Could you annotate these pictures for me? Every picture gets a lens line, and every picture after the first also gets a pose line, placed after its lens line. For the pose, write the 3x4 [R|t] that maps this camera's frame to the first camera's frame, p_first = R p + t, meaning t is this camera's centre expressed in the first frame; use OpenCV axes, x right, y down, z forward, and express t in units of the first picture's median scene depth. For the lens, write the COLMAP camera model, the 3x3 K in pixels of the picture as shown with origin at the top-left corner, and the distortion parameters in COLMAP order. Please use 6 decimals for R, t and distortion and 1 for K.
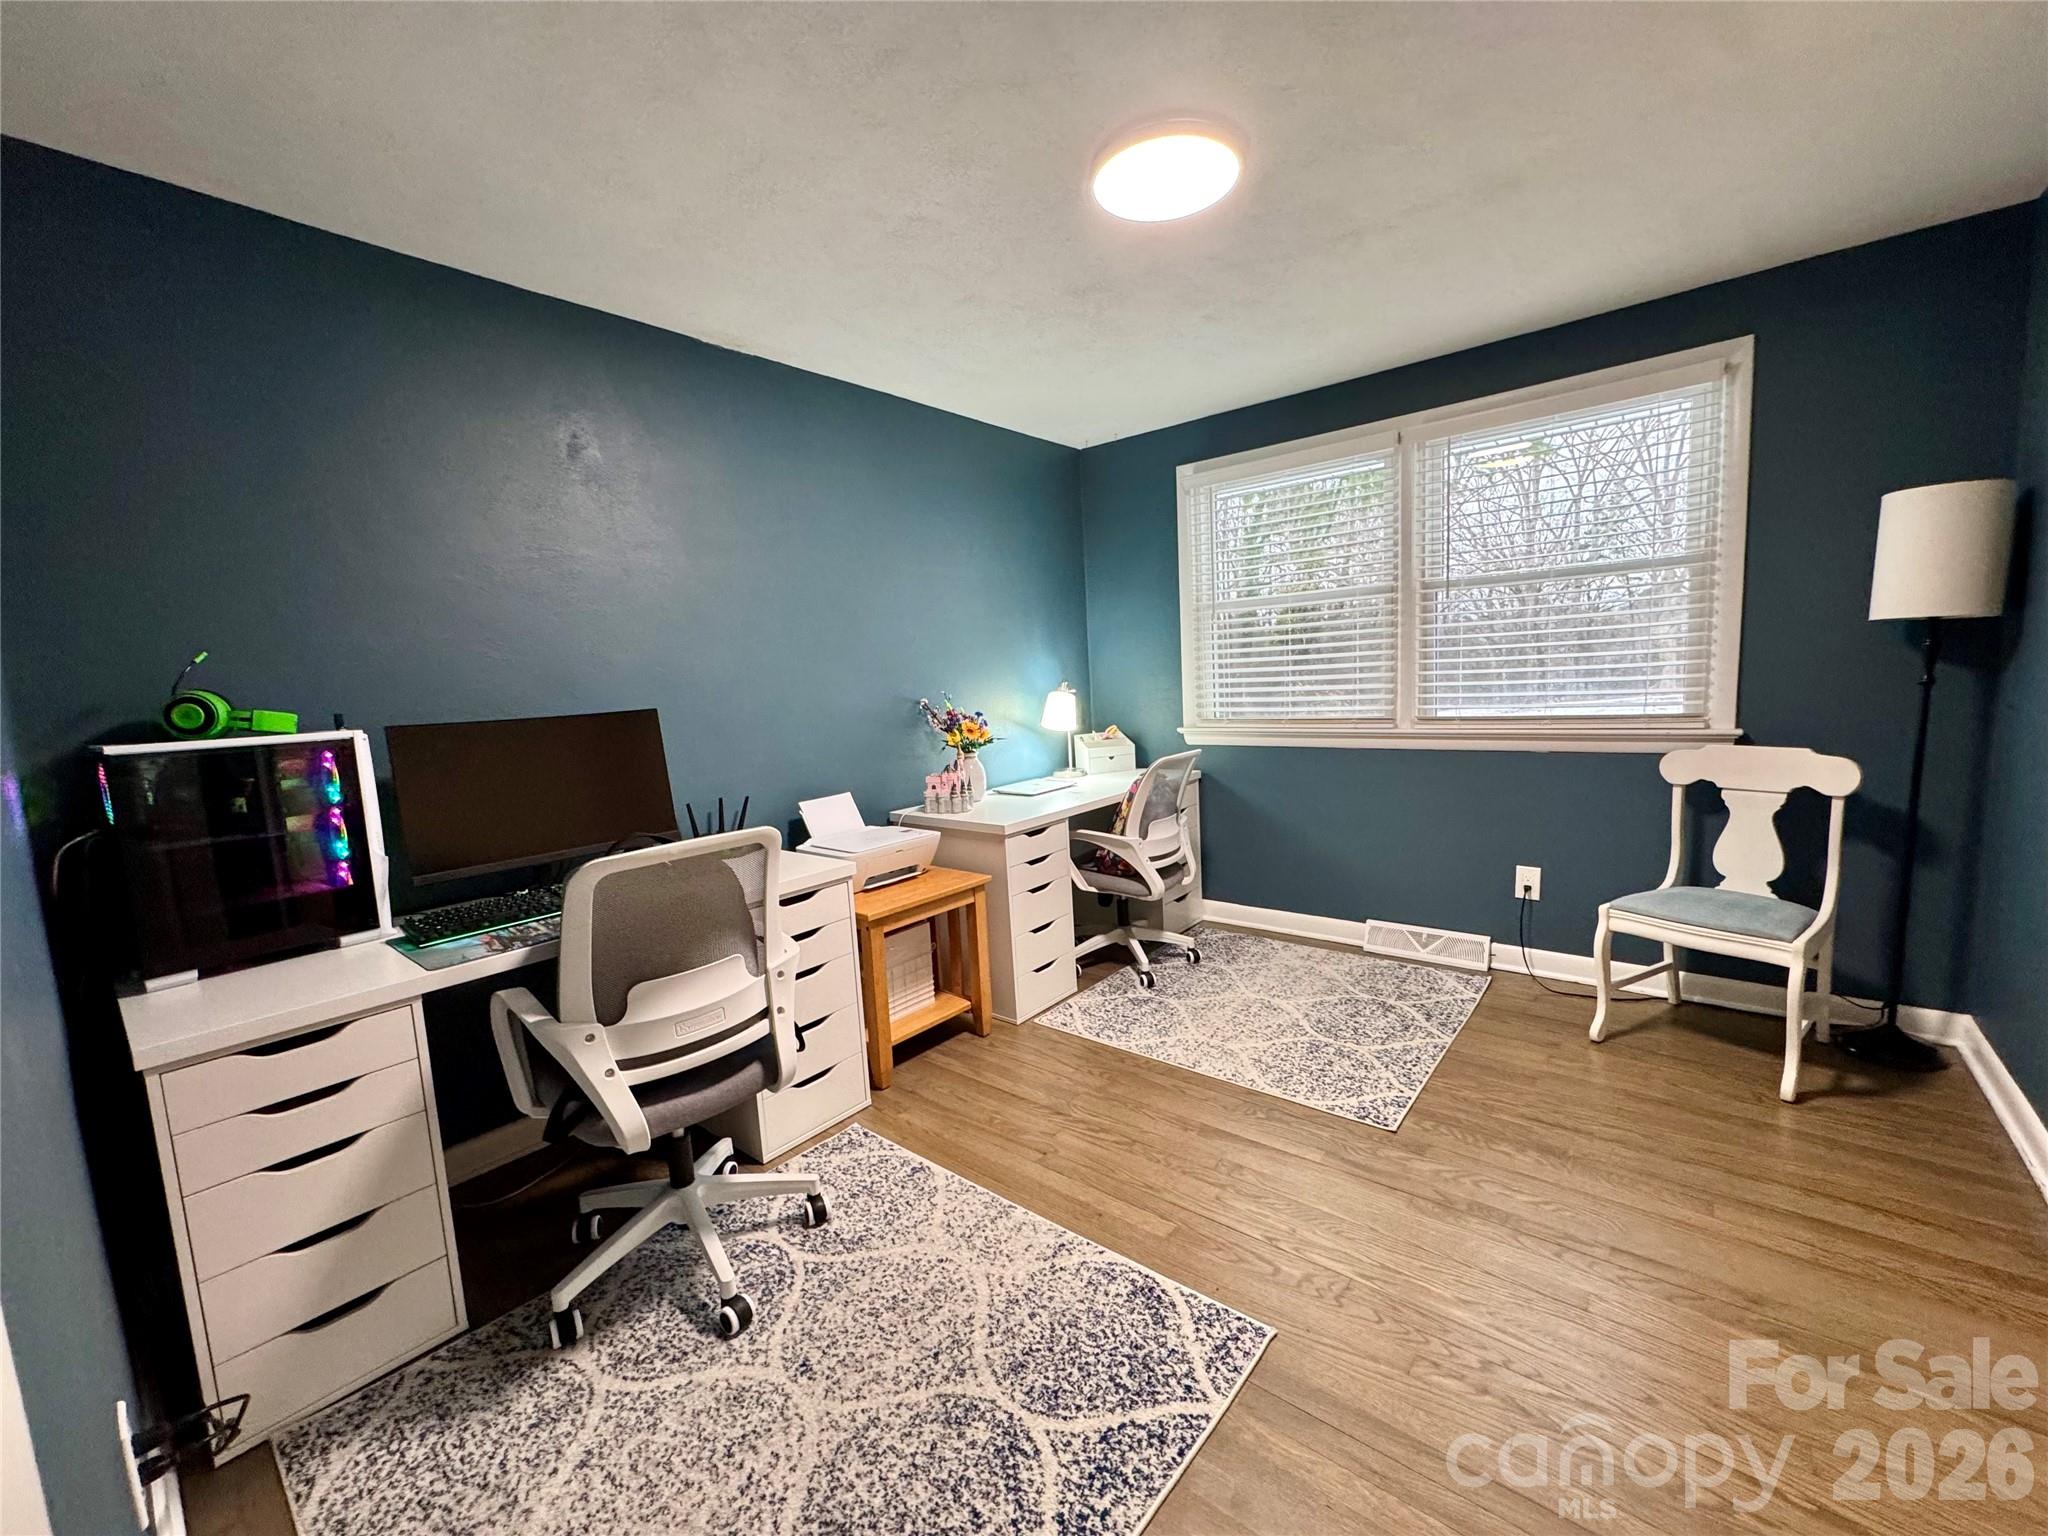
lens RADIAL K [[816.3, 0, 1025.3], [0, 816.3, 768.6], [0, 0, 1]] dist [-0.002038, -0.000187]
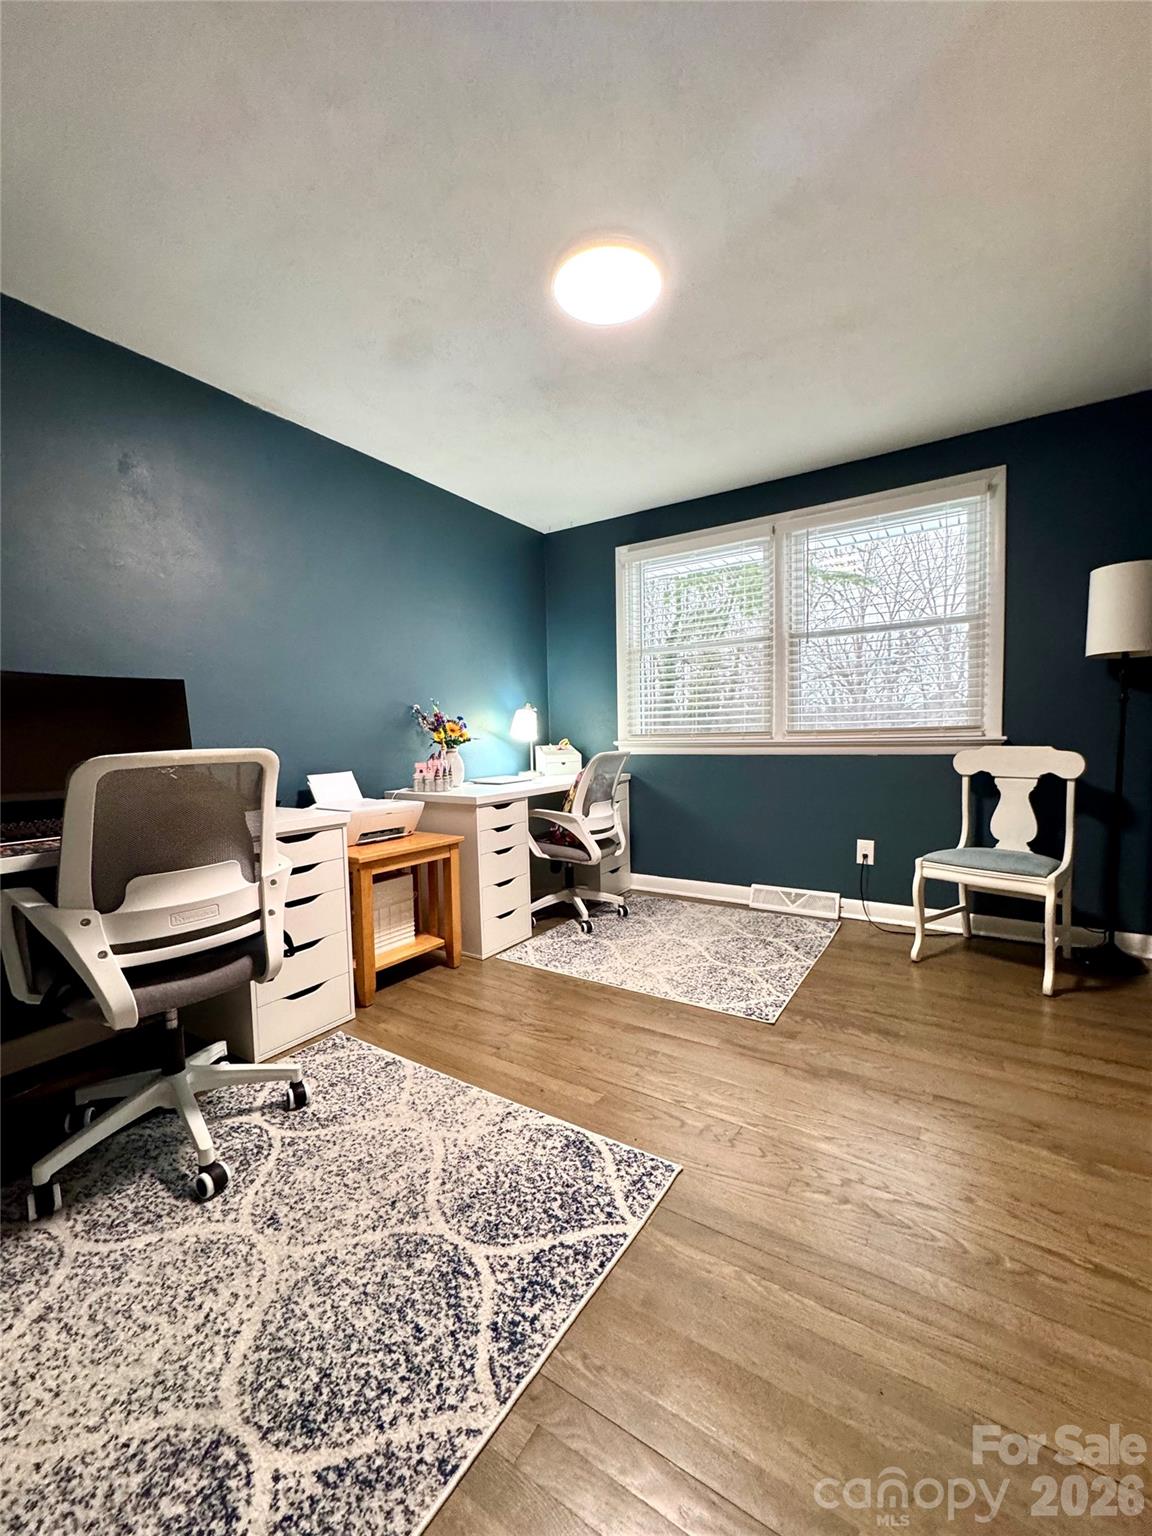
lens RADIAL K [[611.9, 0, 576.0], [0, 611.9, 768.0], [0, 0, 1]] dist [-0.004191, 0.001343]
pose [[0.992676, 0.026464, 0.117871, 0.015256], [-0.018250, 0.997364, -0.070230, 0.090254], [-0.119419, 0.067564, 0.990542, 0.042892]]
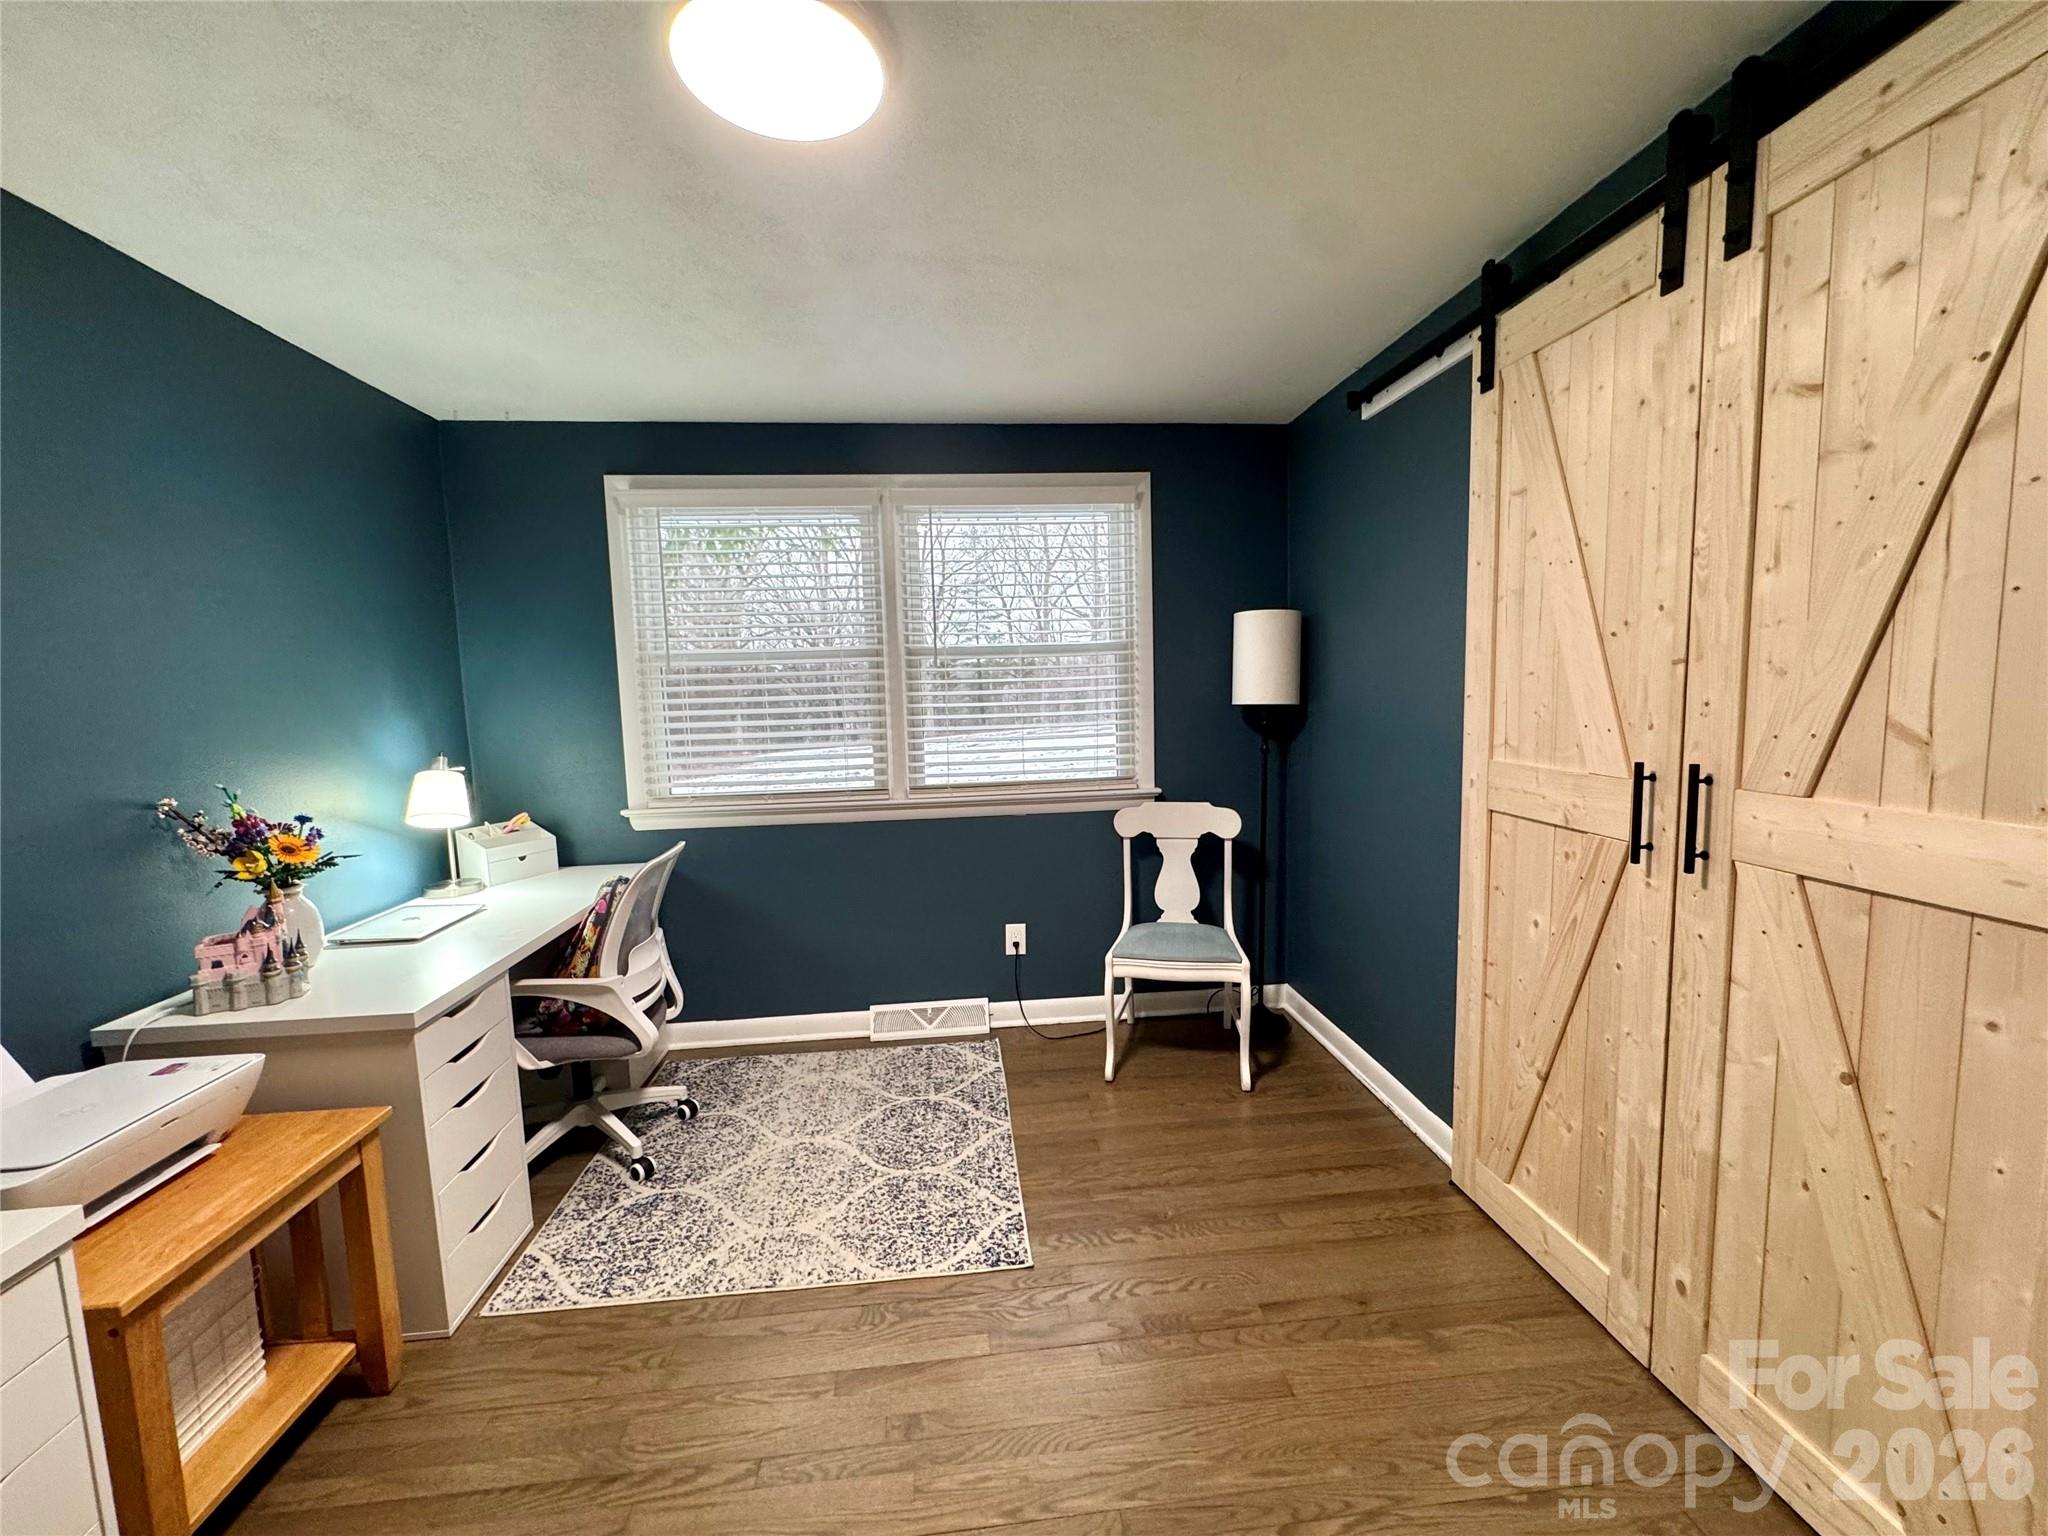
lens RADIAL K [[814.8, 0, 1025.3], [0, 814.8, 771.6], [0, 0, 1]] dist [-0.003014, 0.000234]
pose [[0.702263, -0.038609, 0.710870, -0.128668], [0.074793, 0.997004, -0.019738, -0.060890], [-0.707978, 0.067029, 0.703046, 0.265012]]
